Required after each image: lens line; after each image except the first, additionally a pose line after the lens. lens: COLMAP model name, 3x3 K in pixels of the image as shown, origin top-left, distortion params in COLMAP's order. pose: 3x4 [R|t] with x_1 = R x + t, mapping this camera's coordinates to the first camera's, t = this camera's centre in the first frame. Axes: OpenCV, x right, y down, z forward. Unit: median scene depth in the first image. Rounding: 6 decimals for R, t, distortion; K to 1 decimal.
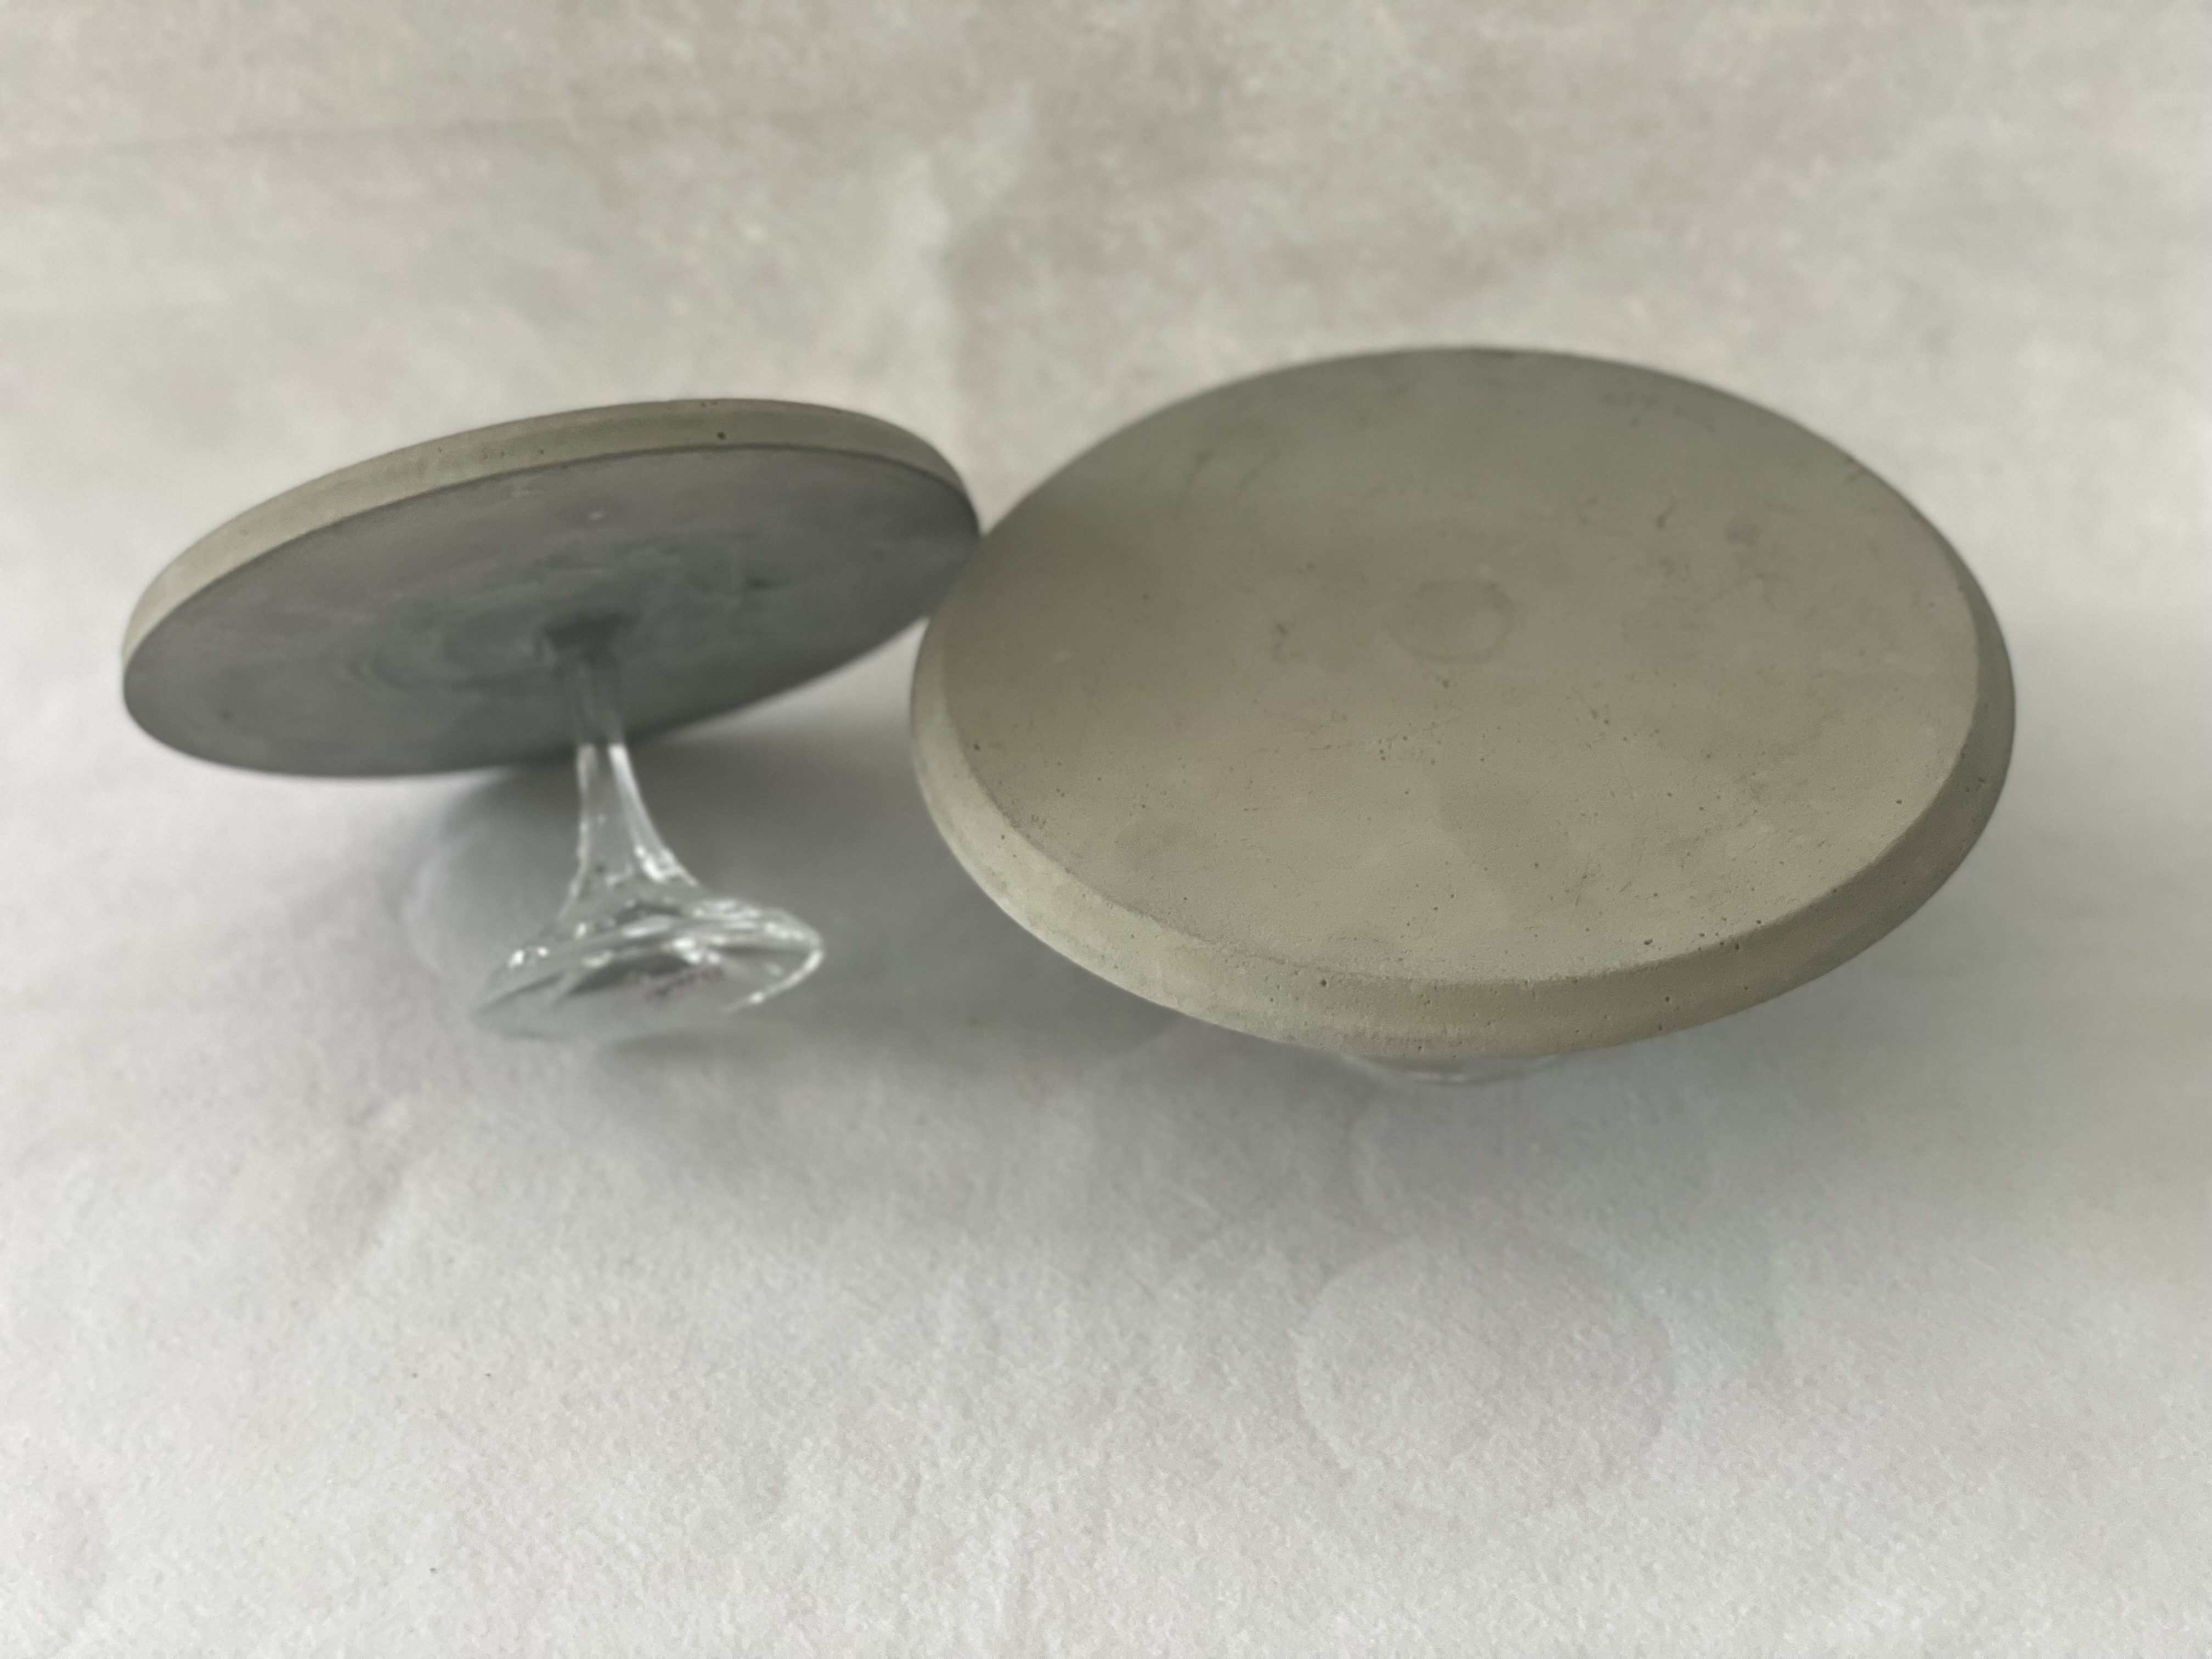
lens RADIAL K [[3415.1, 0, 1091.9], [0, 3415.1, 769.6], [0, 0, 1]] dist [0.060256, 0.755109]
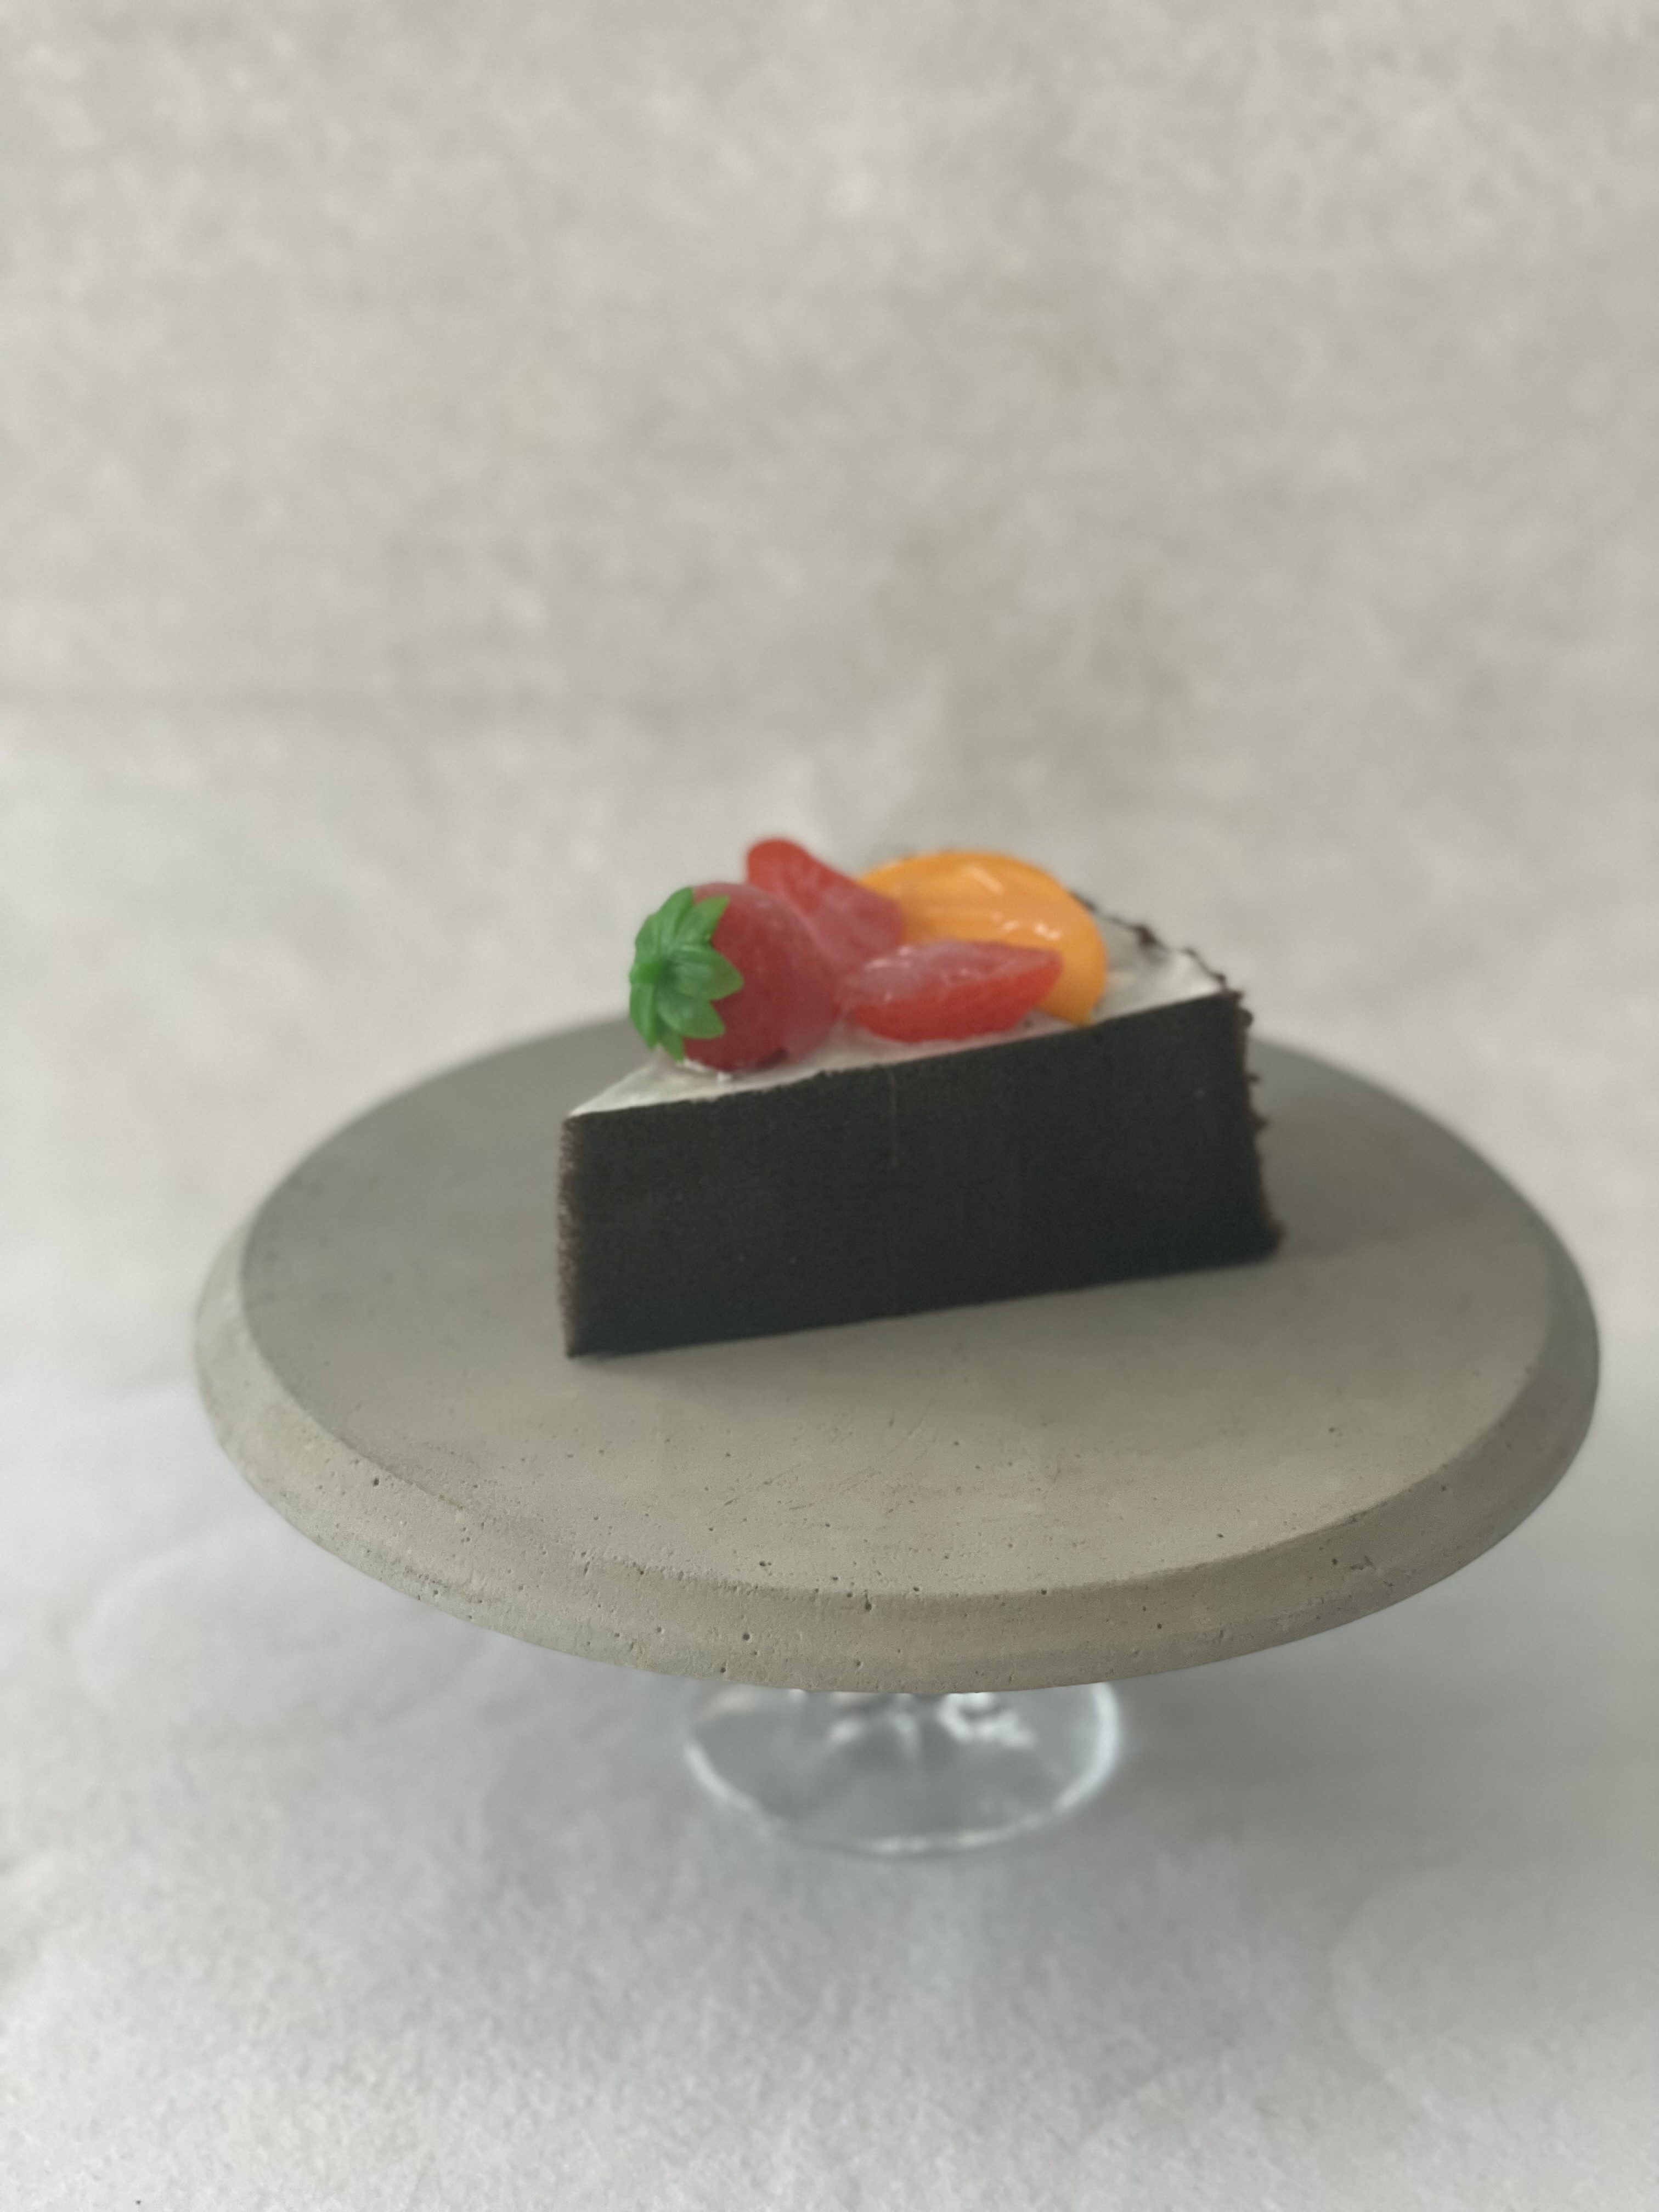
lens RADIAL K [[3379.2, 0, 829.5], [0, 3379.2, 1106.0], [0, 0, 1]] dist [0.187498, -0.726238]
pose [[0.997980, 0.061349, 0.016492, -0.057670], [-0.054880, 0.963343, -0.262601, 0.132865], [-0.031998, 0.261165, 0.964764, 0.251927]]
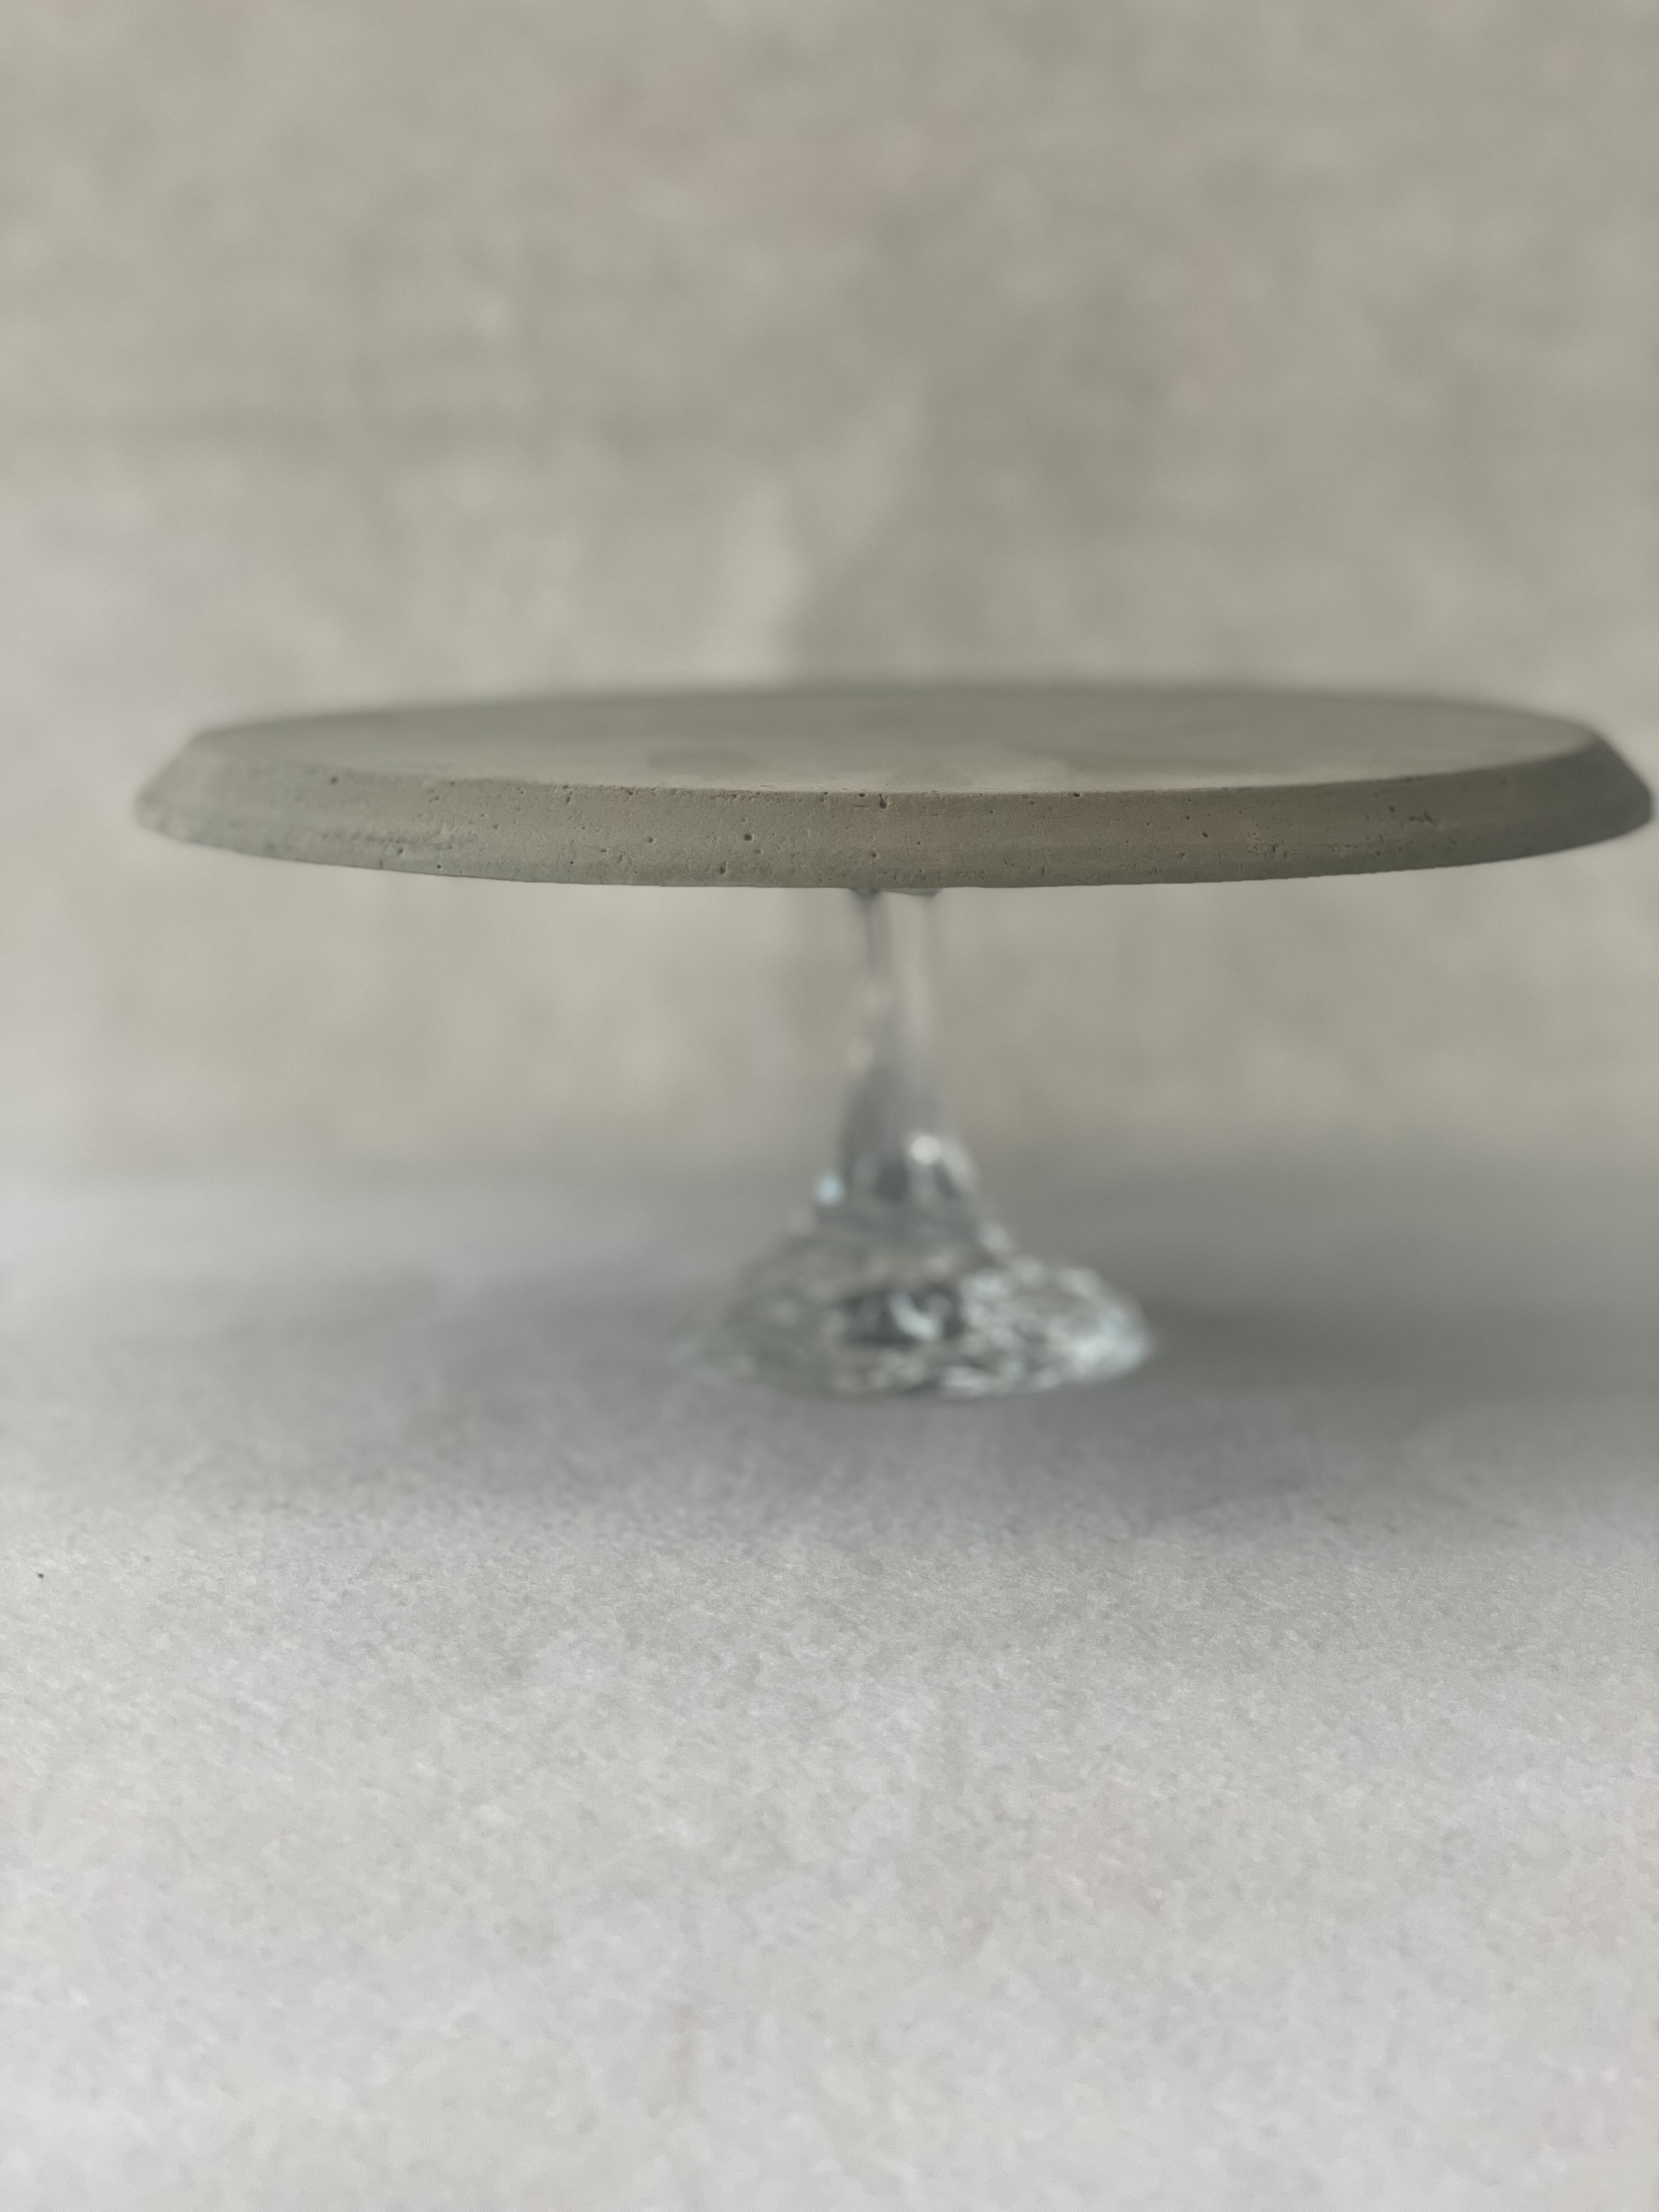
lens RADIAL K [[3379.2, 0, 829.5], [0, 3379.2, 1106.0], [0, 0, 1]] dist [0.187498, -0.726238]
pose [[0.998383, 0.051618, 0.023796, -0.054091], [-0.032876, 0.865940, -0.499067, 0.391454], [-0.046367, 0.497478, 0.866237, 0.422941]]
